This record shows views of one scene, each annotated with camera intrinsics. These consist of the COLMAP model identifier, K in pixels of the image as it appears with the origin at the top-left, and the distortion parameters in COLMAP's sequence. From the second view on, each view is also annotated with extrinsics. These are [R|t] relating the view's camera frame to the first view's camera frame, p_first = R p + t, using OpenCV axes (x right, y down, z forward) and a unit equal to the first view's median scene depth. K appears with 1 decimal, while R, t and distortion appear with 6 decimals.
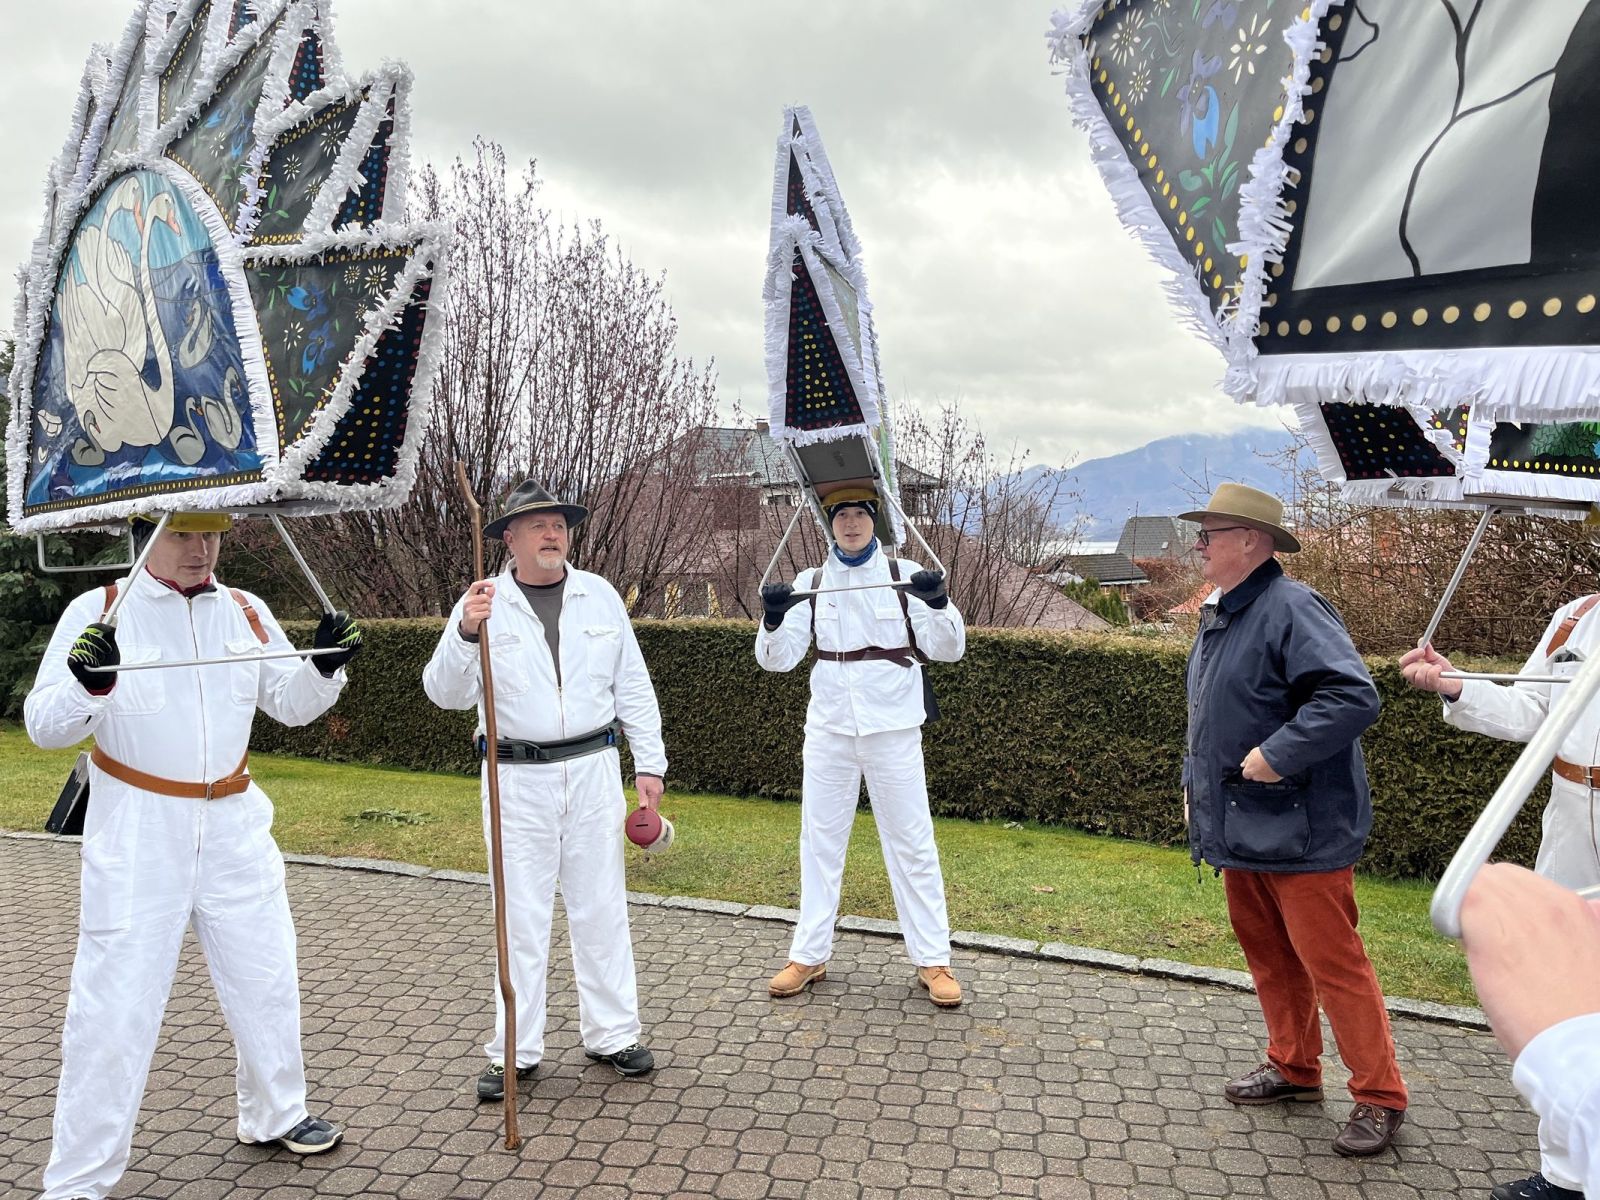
lens RADIAL K [[1179.4, 0, 801.0], [0, 1179.4, 592.5], [0, 0, 1]] dist [0.050824, -0.044463]
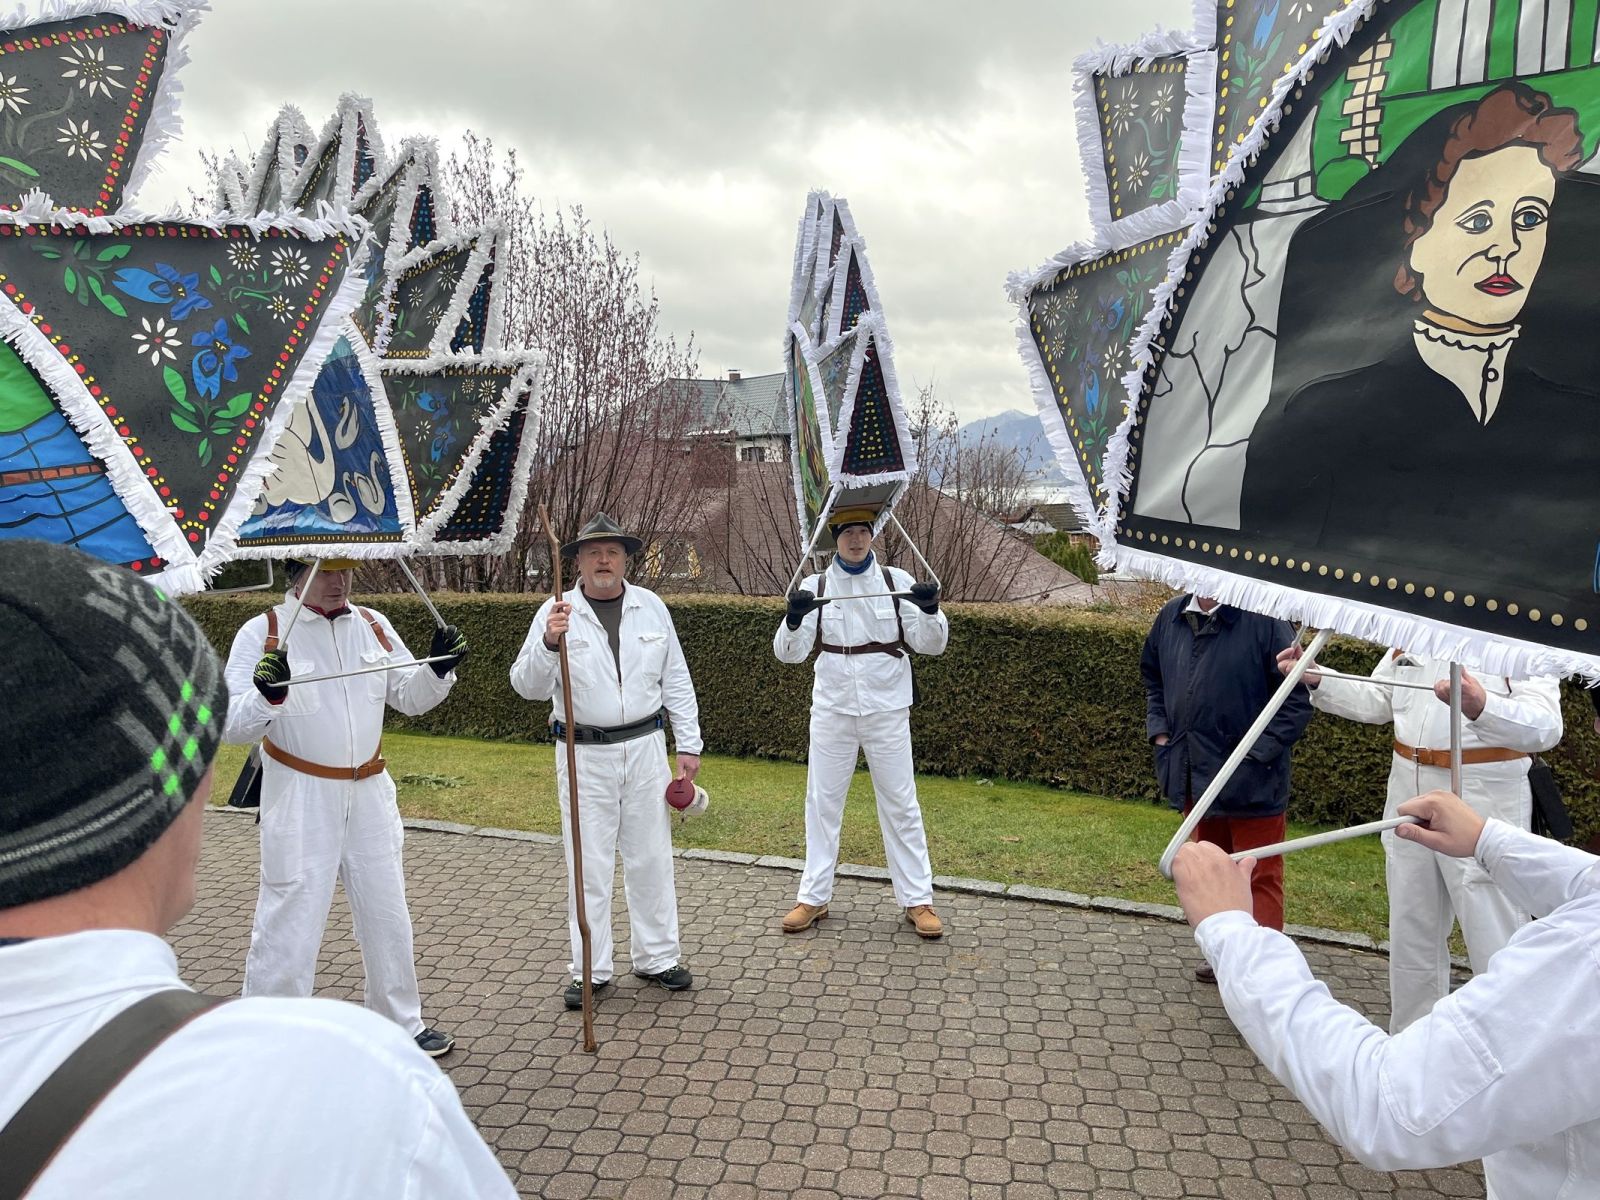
lens RADIAL K [[1176.8, 0, 790.1], [0, 1176.8, 560.8], [0, 0, 1]] dist [0.062245, -0.077454]
pose [[0.999873, -0.008950, 0.013181, -0.032129], [0.008736, 0.999830, 0.016227, -0.056139], [-0.013324, -0.016110, 0.999781, -0.197720]]
